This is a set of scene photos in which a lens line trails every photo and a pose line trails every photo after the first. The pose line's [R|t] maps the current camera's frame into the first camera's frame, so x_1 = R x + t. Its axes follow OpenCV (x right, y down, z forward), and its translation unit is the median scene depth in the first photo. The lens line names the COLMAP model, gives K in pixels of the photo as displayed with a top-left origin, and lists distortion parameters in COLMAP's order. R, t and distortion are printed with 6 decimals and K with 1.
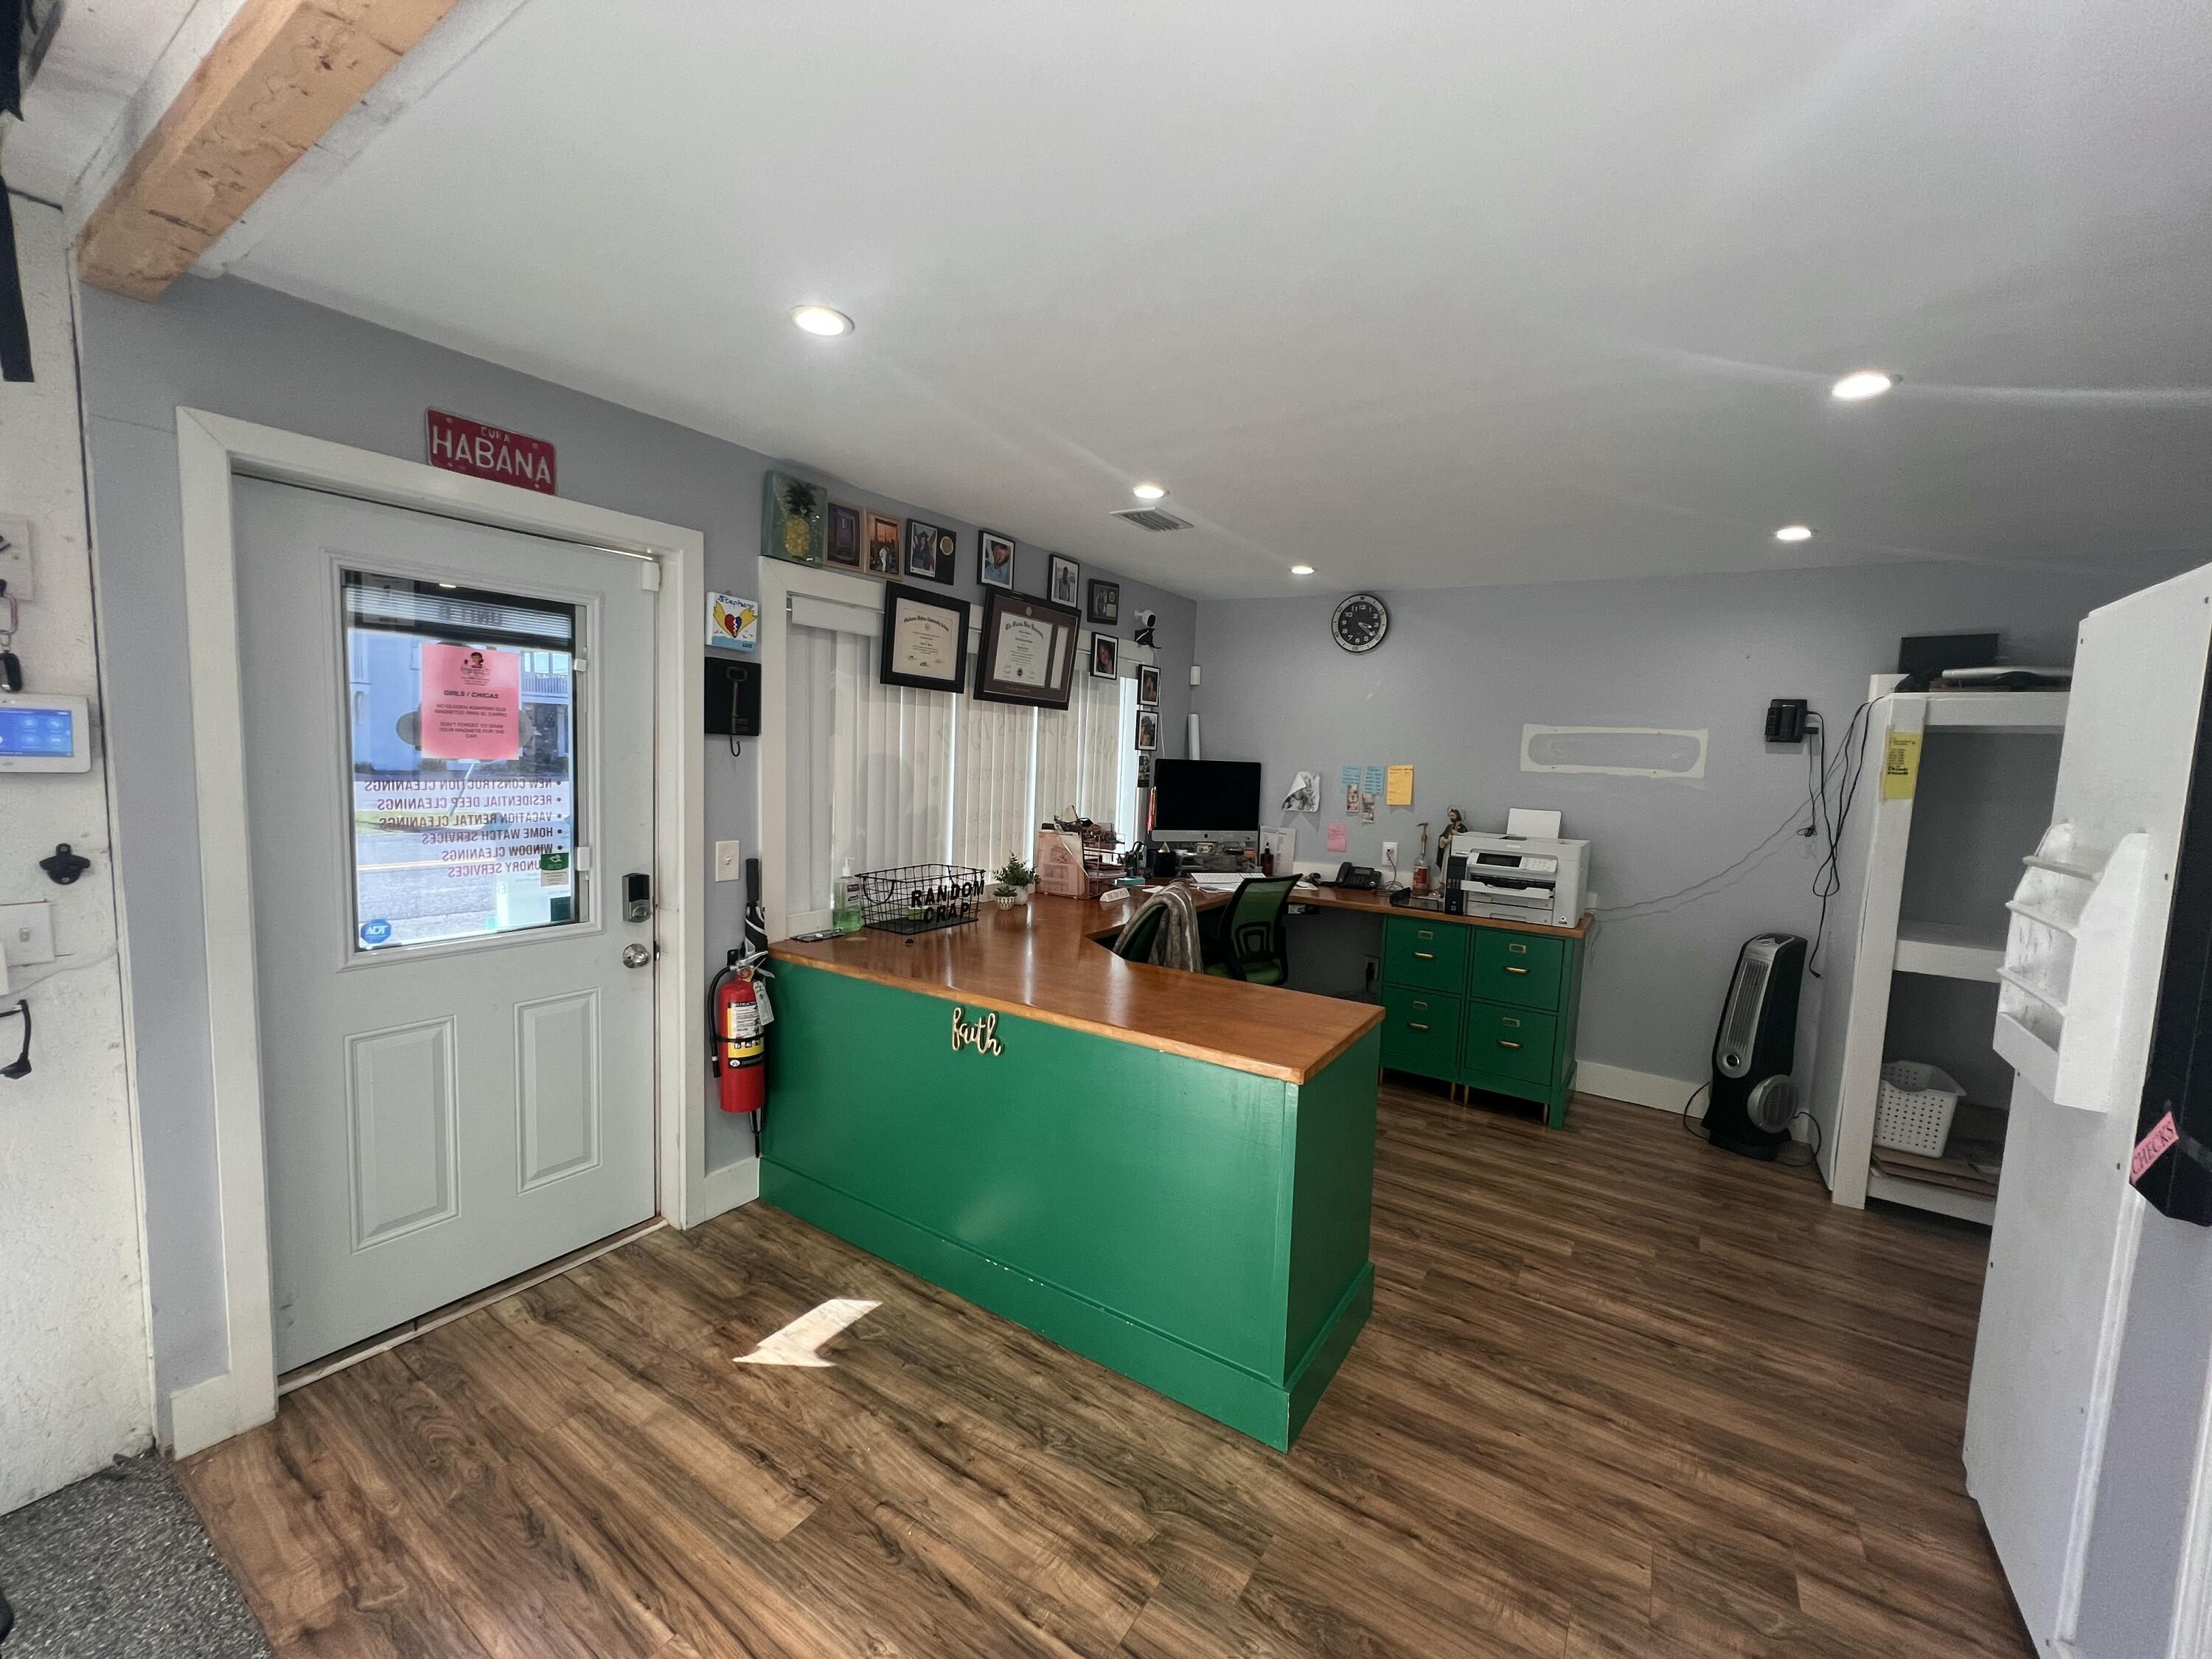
lens RADIAL K [[883.8, 0, 1106.0], [0, 883.8, 829.5], [0, 0, 1]] dist [-0.002136, -0.000150]
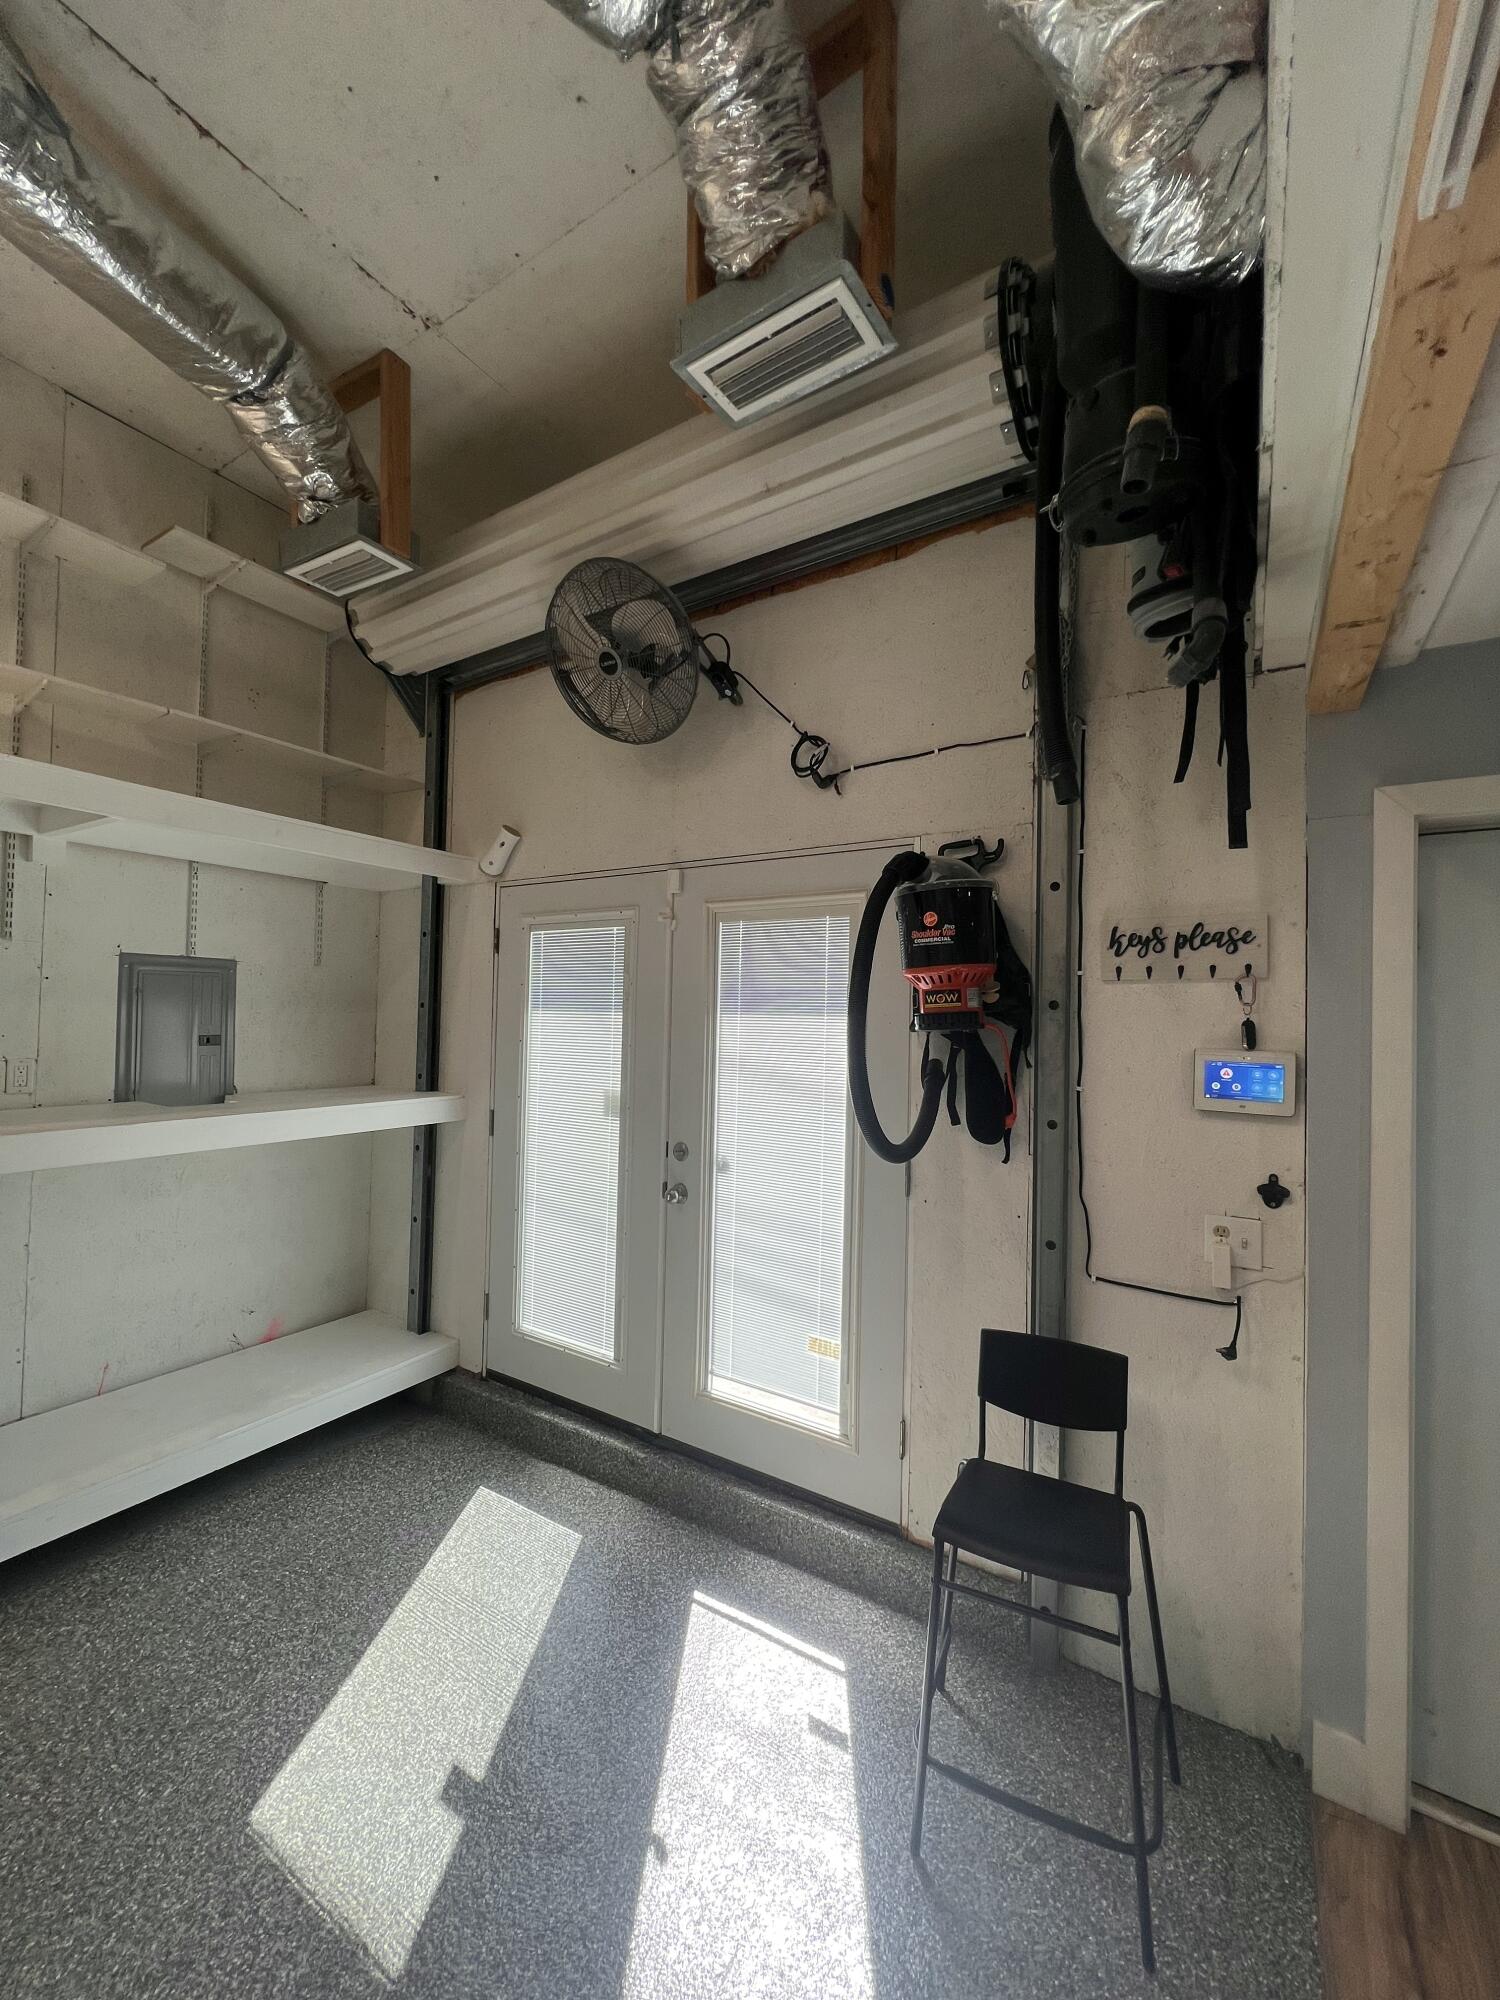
lens RADIAL K [[799.8, 0, 750.0], [0, 799.8, 1000.0], [0, 0, 1]] dist [-0.001552, -0.000317]
pose [[0.026667, -0.057287, -0.998002, -0.052010], [-0.112201, 0.991876, -0.059933, -0.039707], [0.993328, 0.113575, 0.020023, 0.127760]]
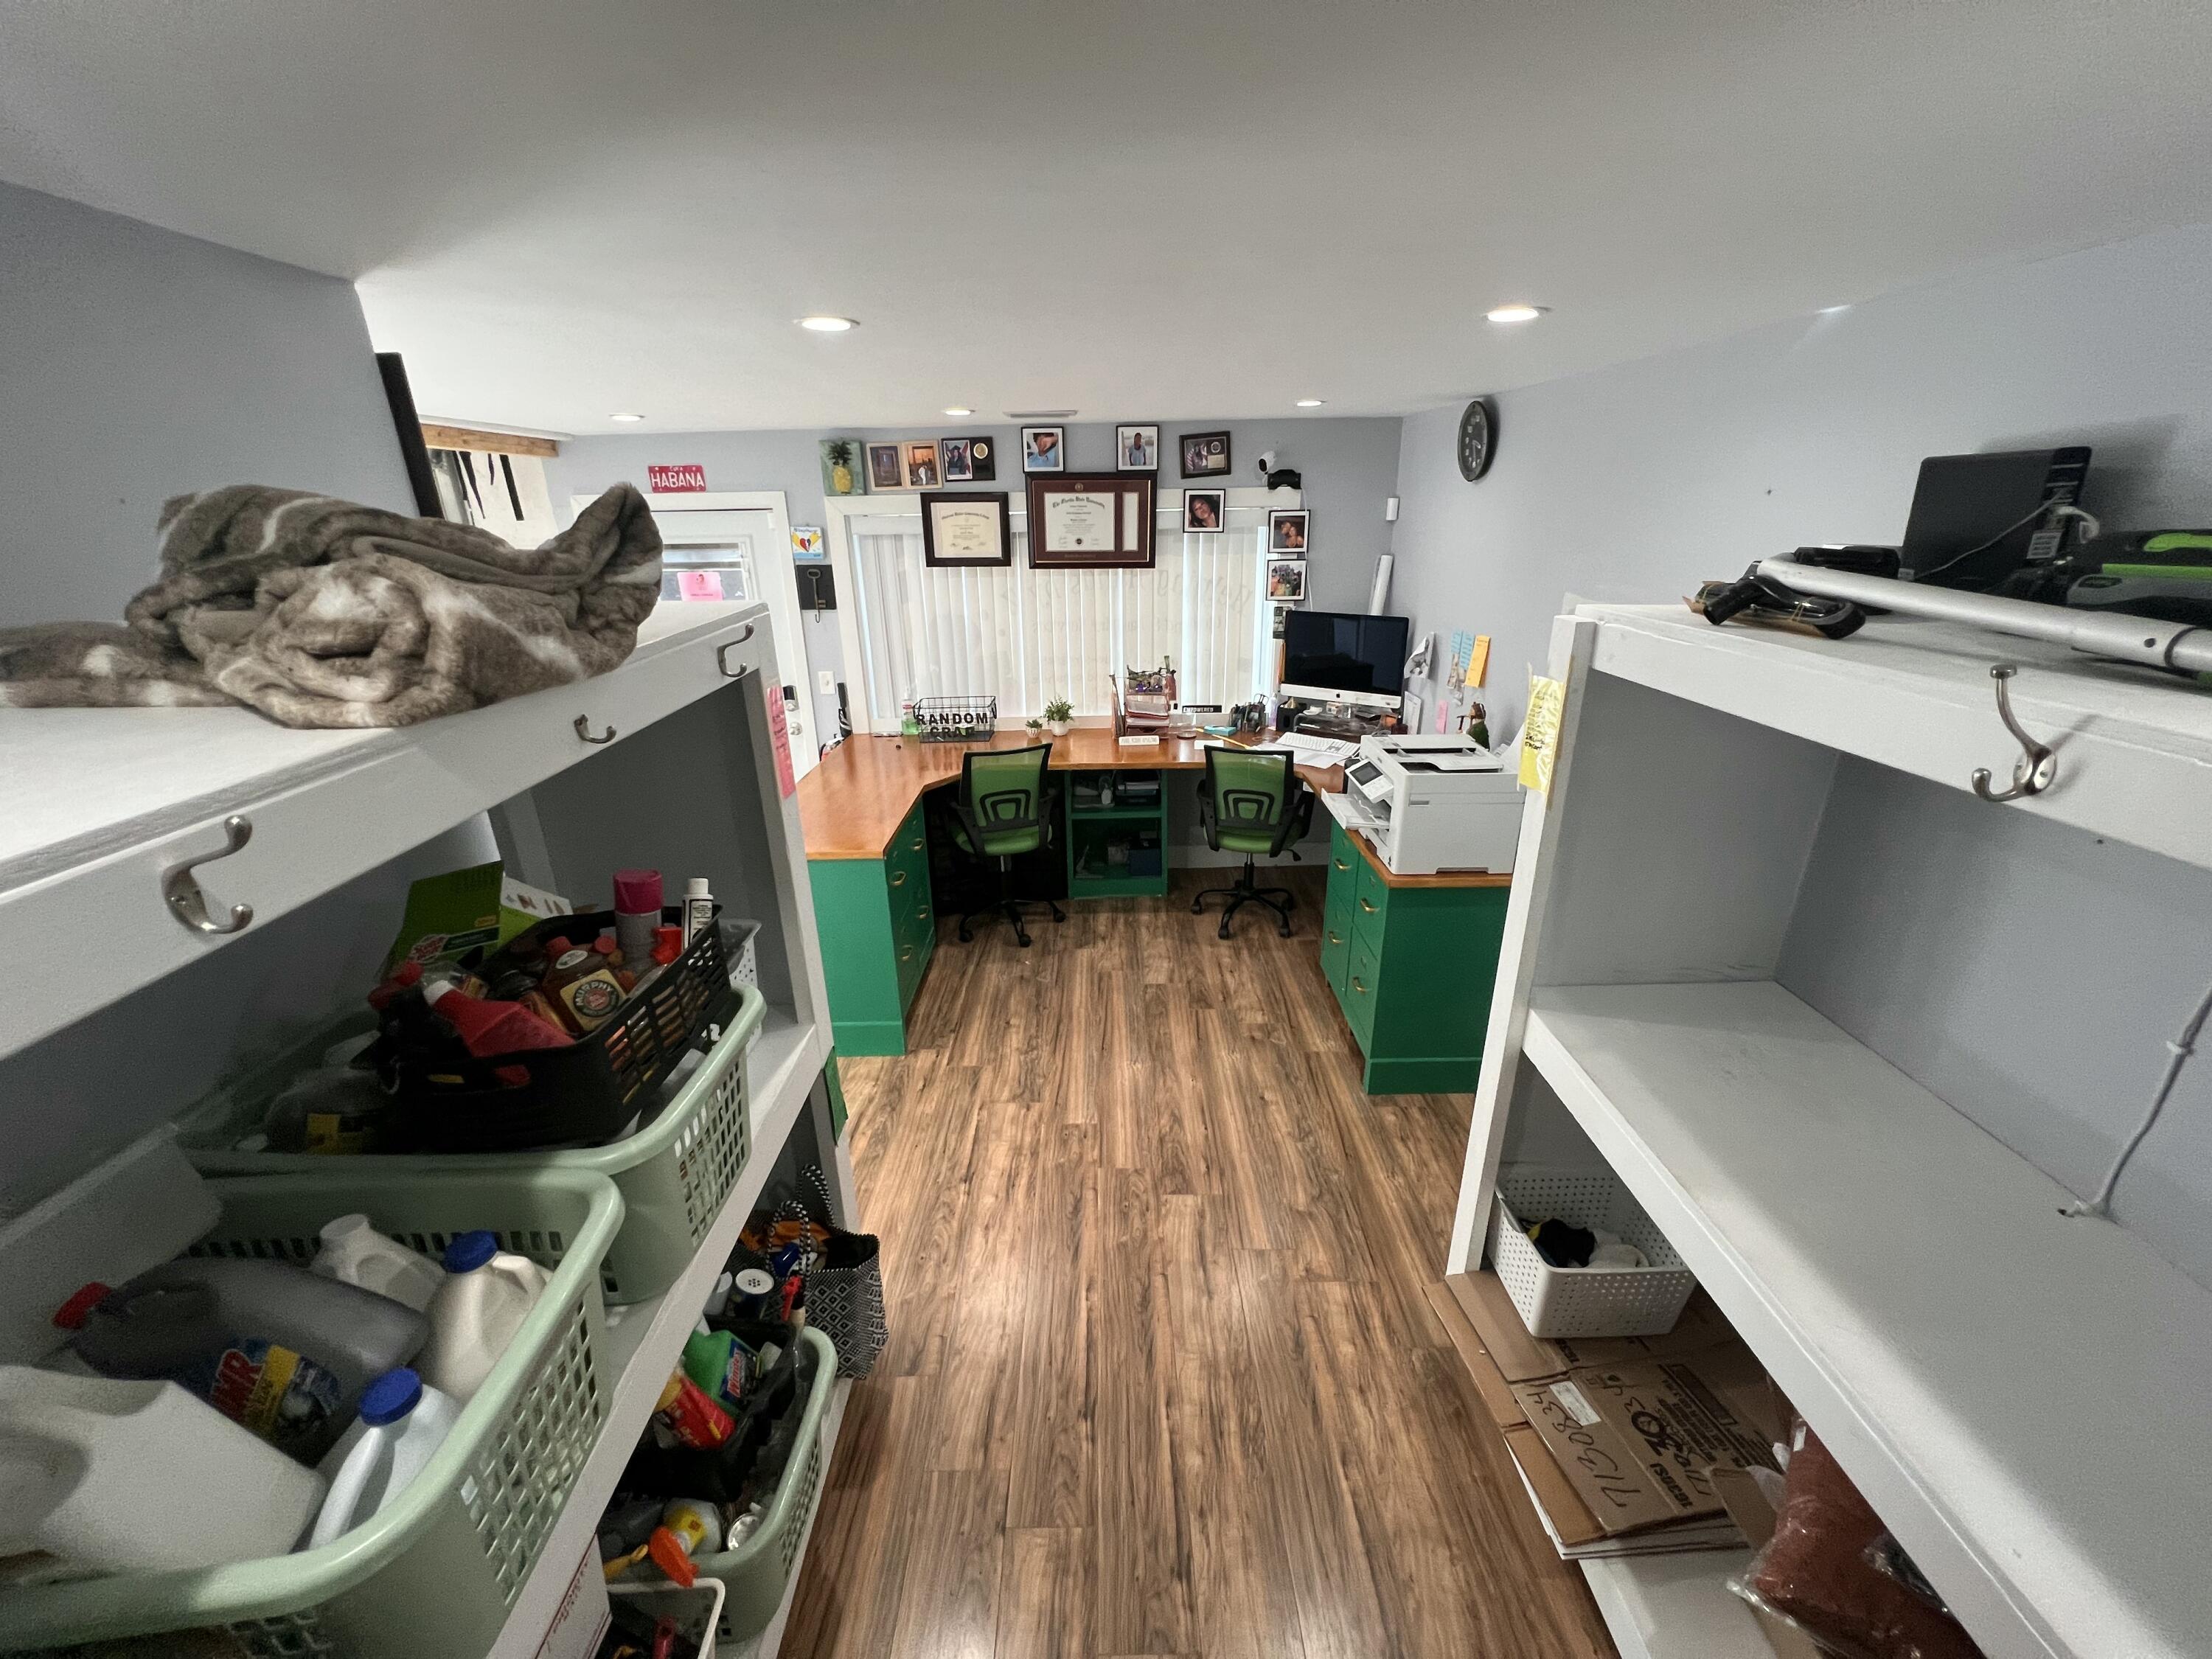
lens RADIAL K [[884.6, 0, 1106.0], [0, 884.6, 829.5], [0, 0, 1]] dist [-0.001552, -0.000317]
pose [[0.556406, 0.242170, -0.794837, 1.178428], [-0.036814, 0.962831, 0.267583, -0.152808], [0.830094, -0.119624, 0.544641, 0.414742]]
